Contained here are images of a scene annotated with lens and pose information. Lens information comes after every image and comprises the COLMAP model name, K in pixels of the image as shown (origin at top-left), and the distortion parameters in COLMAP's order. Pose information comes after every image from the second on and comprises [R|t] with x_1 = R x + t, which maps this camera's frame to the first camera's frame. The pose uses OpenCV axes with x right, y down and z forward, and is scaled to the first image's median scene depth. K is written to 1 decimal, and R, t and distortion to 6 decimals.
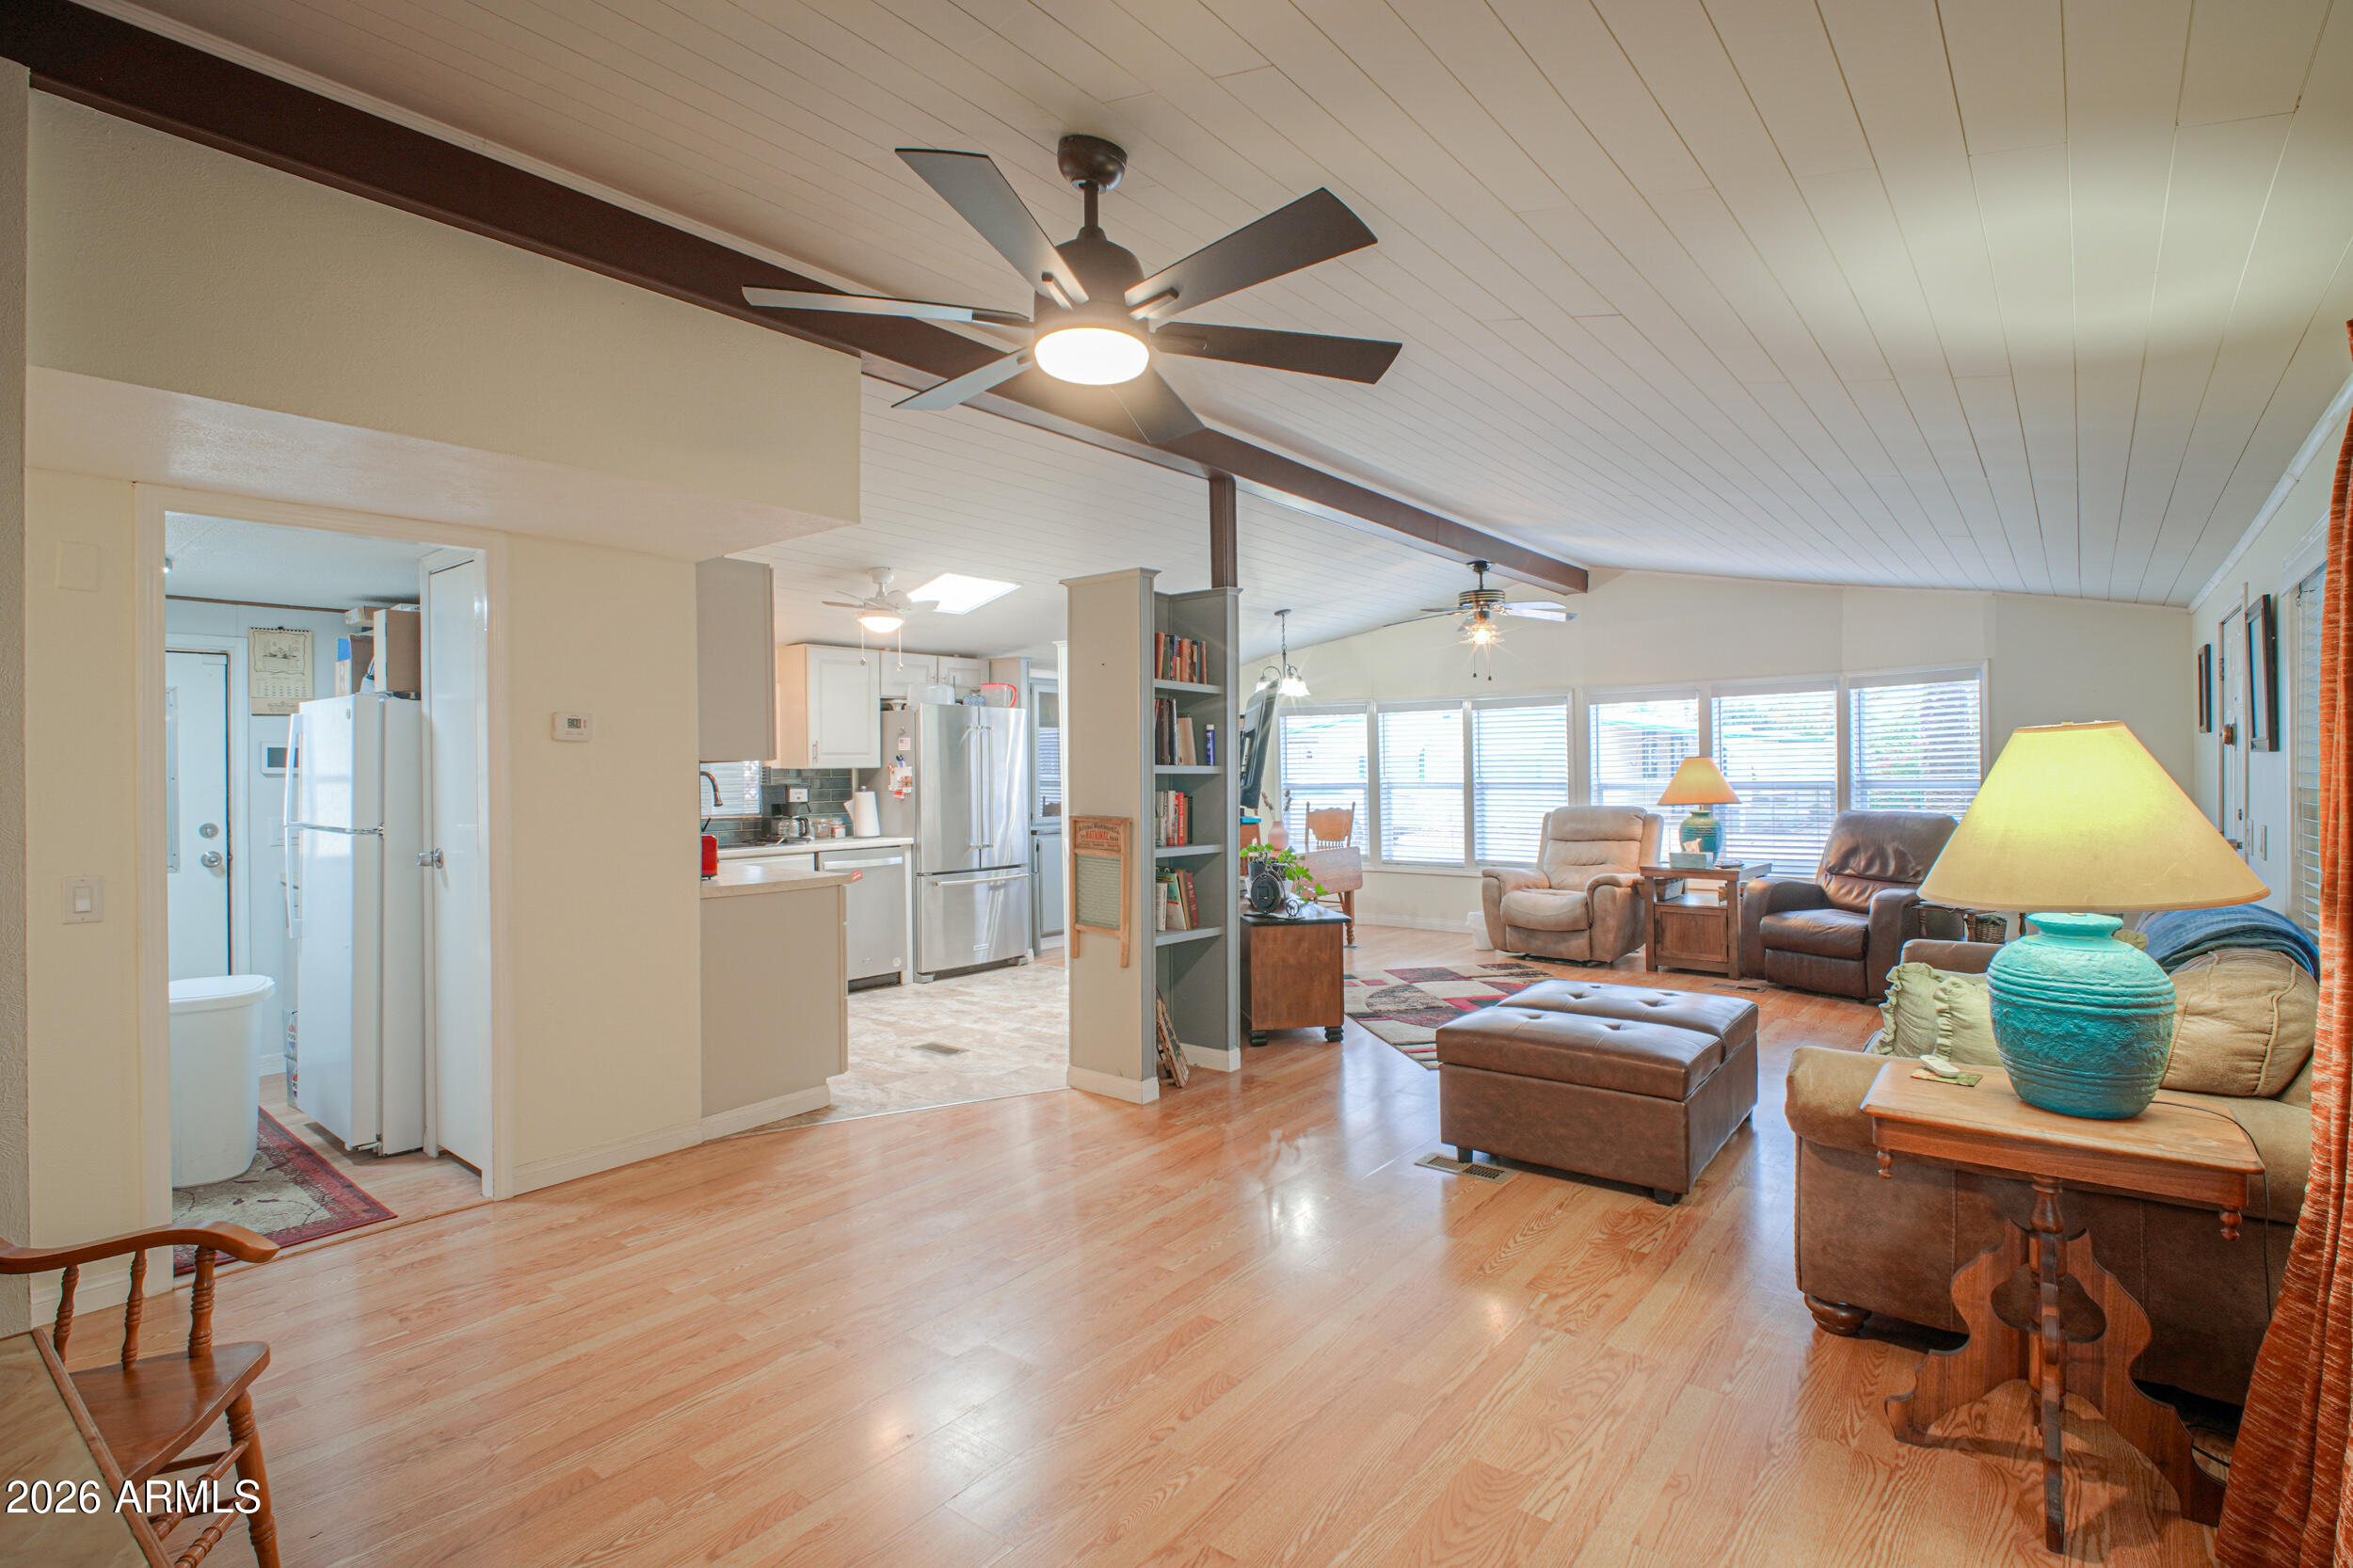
lens RADIAL K [[1098.8, 0, 1216.6], [0, 1098.8, 765.8], [0, 0, 1]] dist [0.003127, -0.011919]
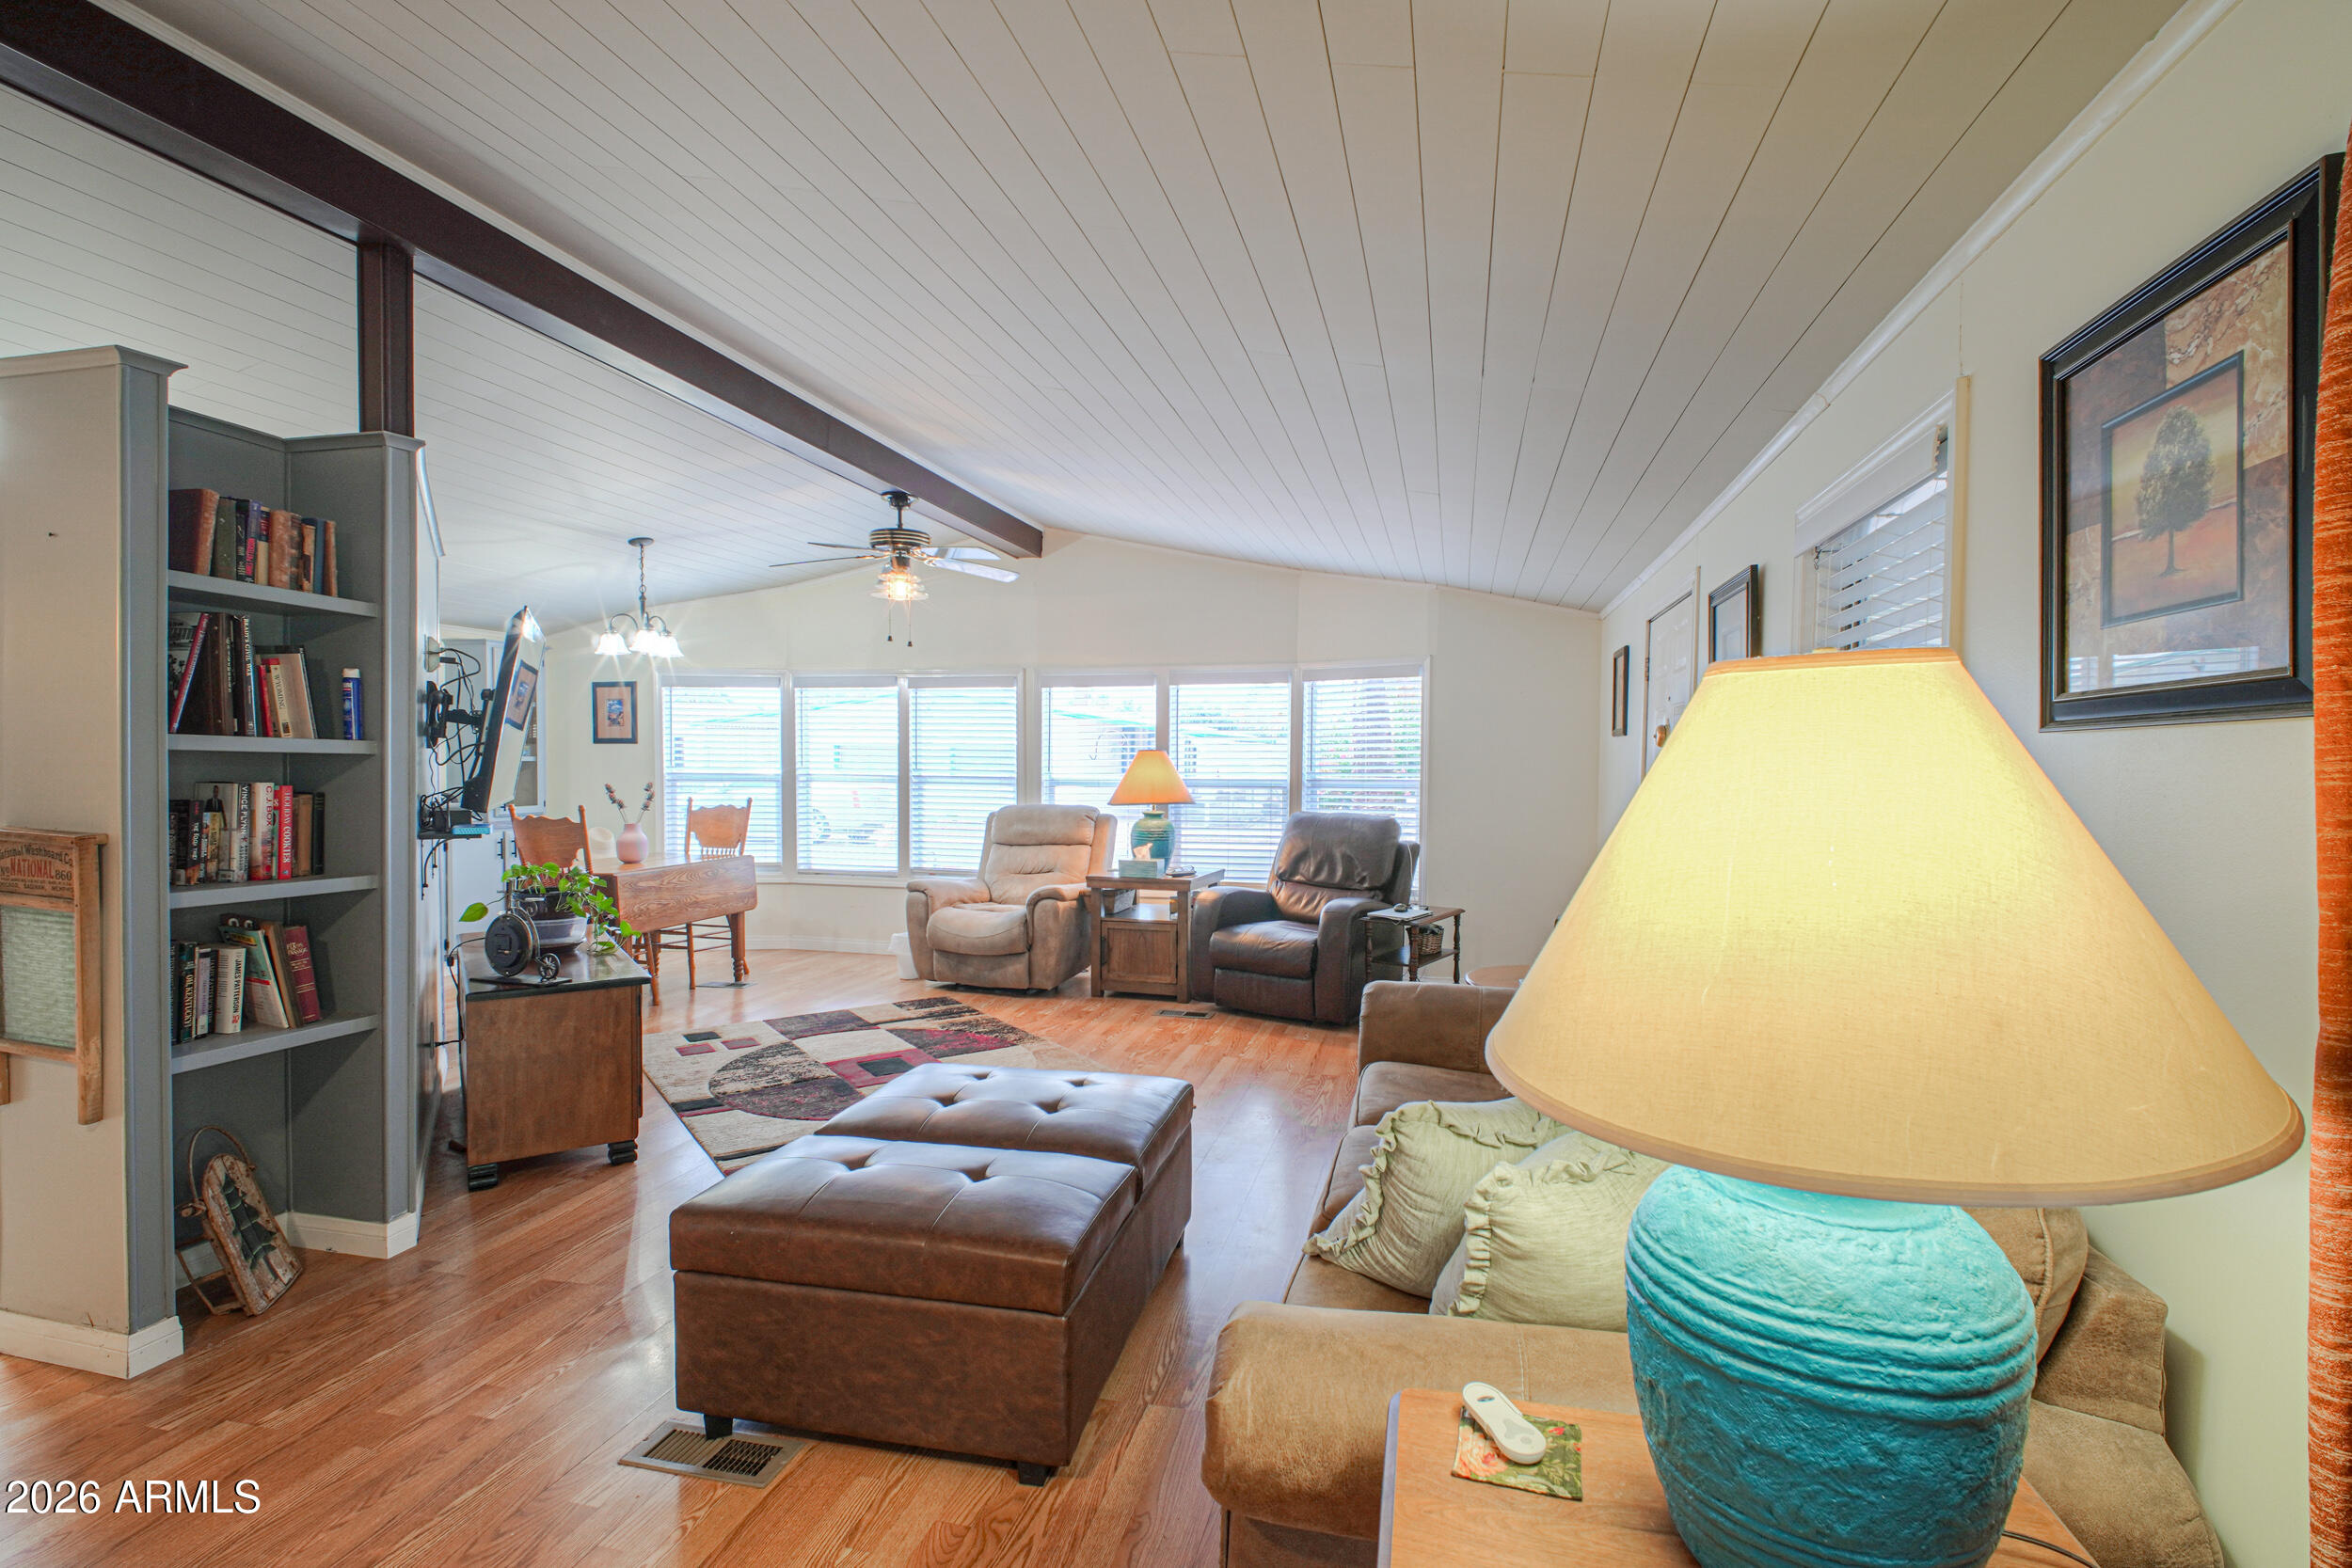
lens RADIAL K [[1098.2, 0, 1216.0], [0, 1098.2, 765.8], [0, 0, 1]] dist [0.003127, -0.011919]
pose [[0.899683, 0.018660, 0.436144, 0.125154], [-0.021531, 0.999767, 0.001642, 0.002397], [-0.436012, -0.010868, 0.899875, 0.230832]]
